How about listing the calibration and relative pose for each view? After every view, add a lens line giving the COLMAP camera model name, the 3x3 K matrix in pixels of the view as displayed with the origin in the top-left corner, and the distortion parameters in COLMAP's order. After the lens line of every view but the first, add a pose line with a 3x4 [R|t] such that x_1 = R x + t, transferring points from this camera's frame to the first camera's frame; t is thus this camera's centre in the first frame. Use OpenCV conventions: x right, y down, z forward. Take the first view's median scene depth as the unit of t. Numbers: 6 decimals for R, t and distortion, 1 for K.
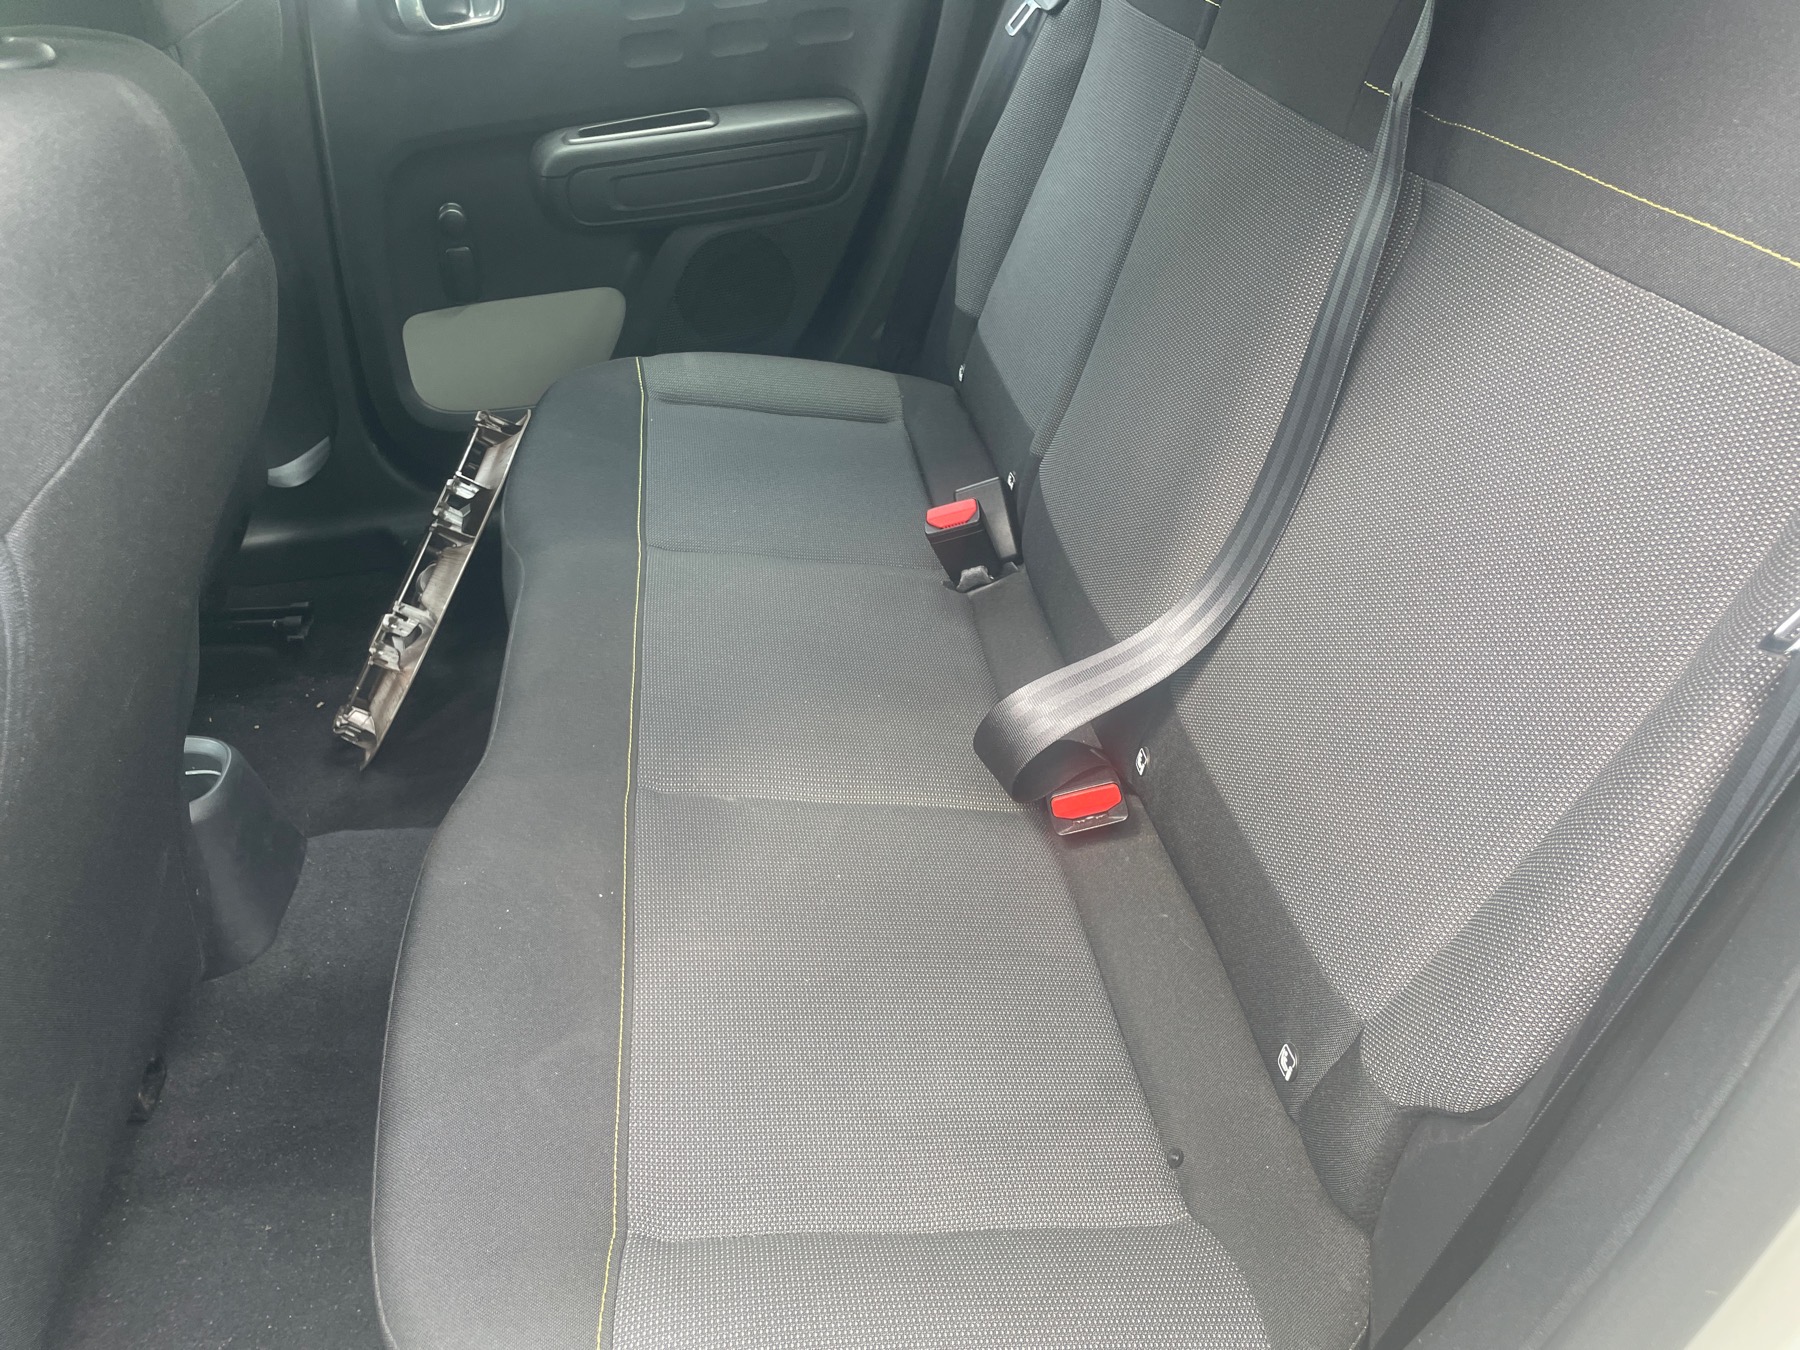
lens RADIAL K [[1367.4, 0, 909.3], [0, 1367.4, 655.2], [0, 0, 1]] dist [0.083185, -0.107472]
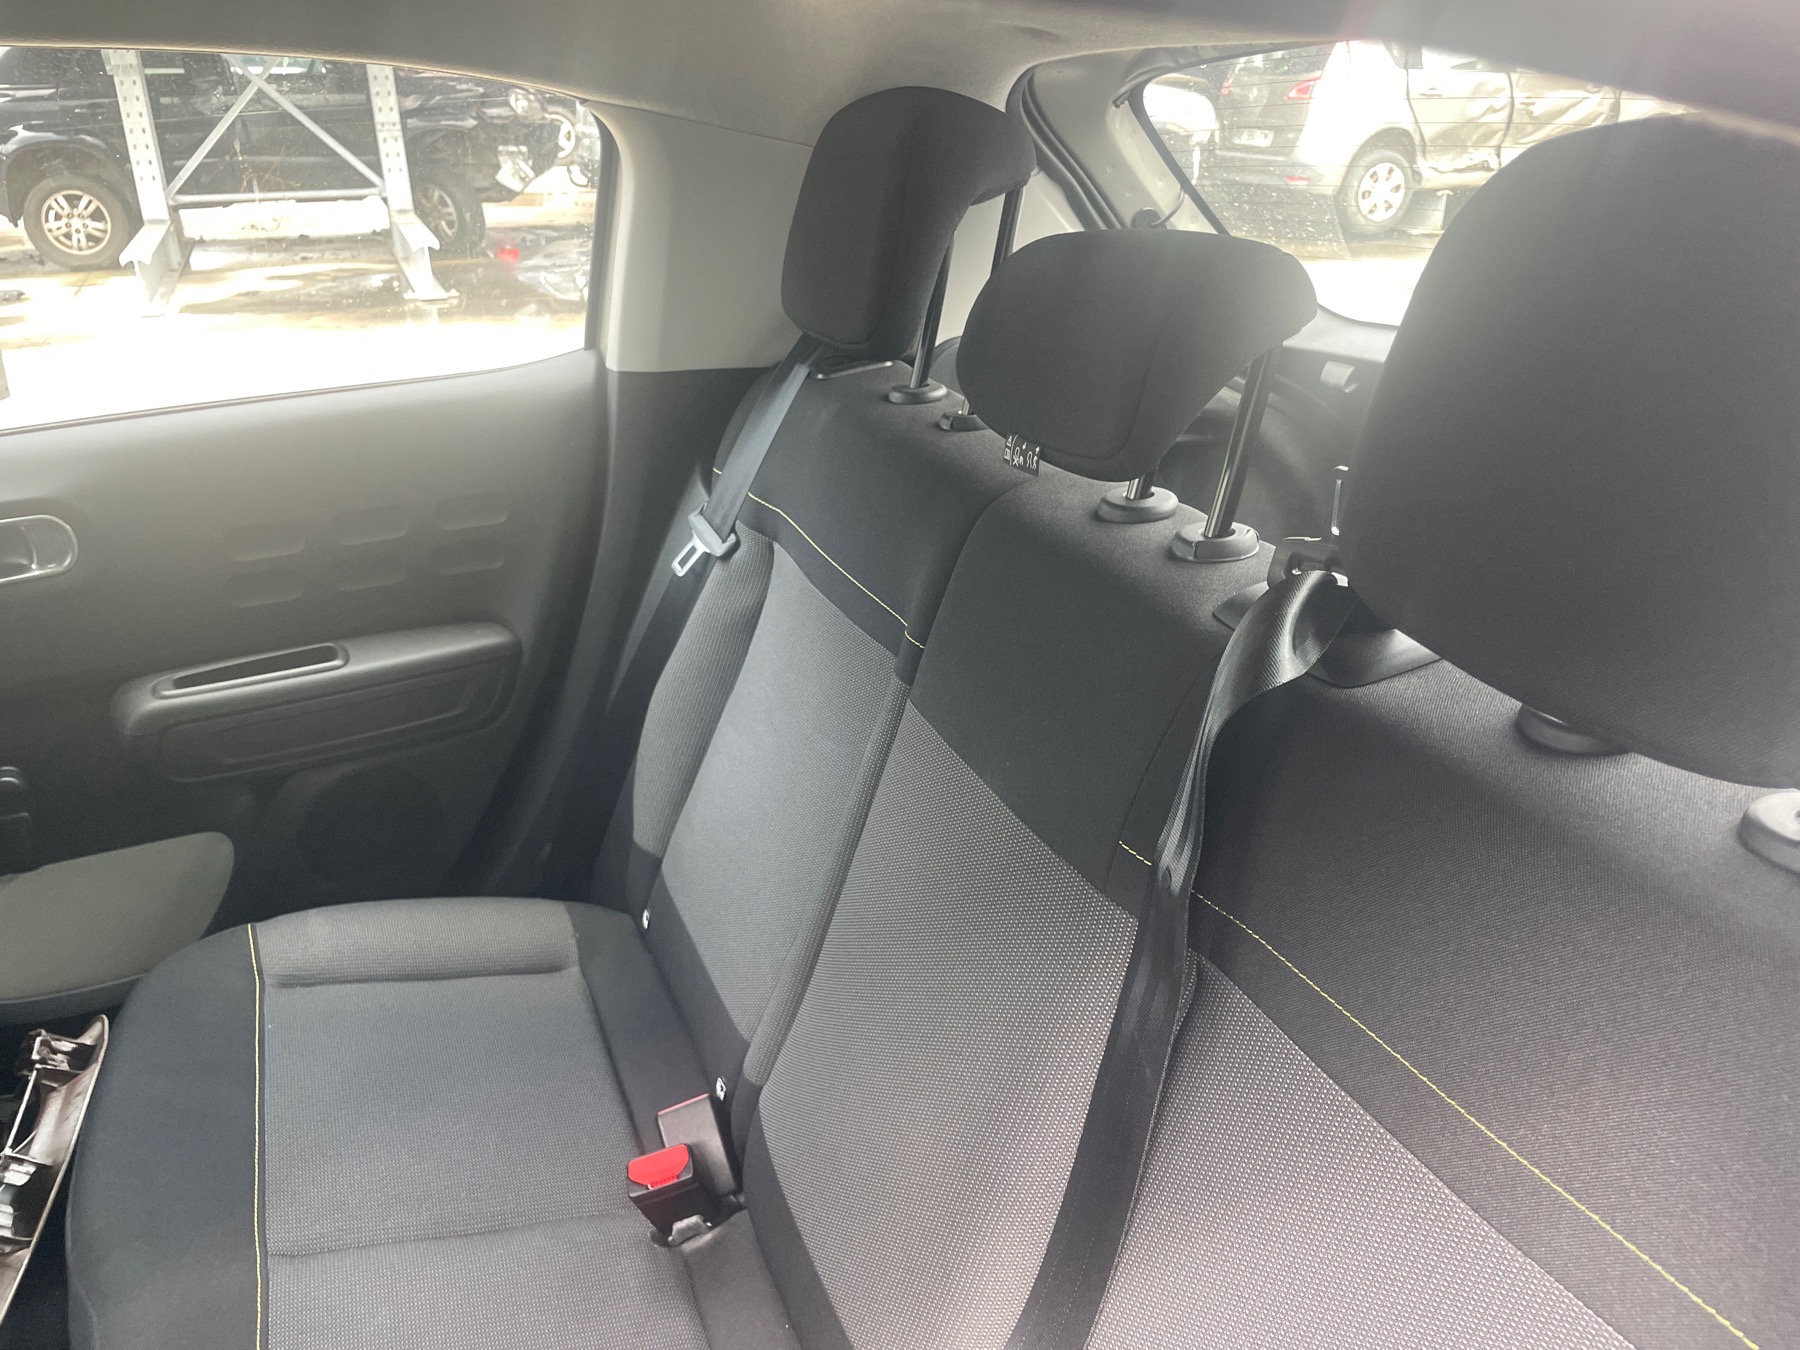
lens RADIAL K [[1366.5, 0, 903.6], [0, 1366.5, 685.6], [0, 0, 1]] dist [0.084670, -0.111764]
pose [[0.966058, -0.051194, 0.253200, -0.020207], [0.096166, 0.980988, -0.168568, -0.198705], [-0.239756, 0.187196, 0.952615, 0.075940]]
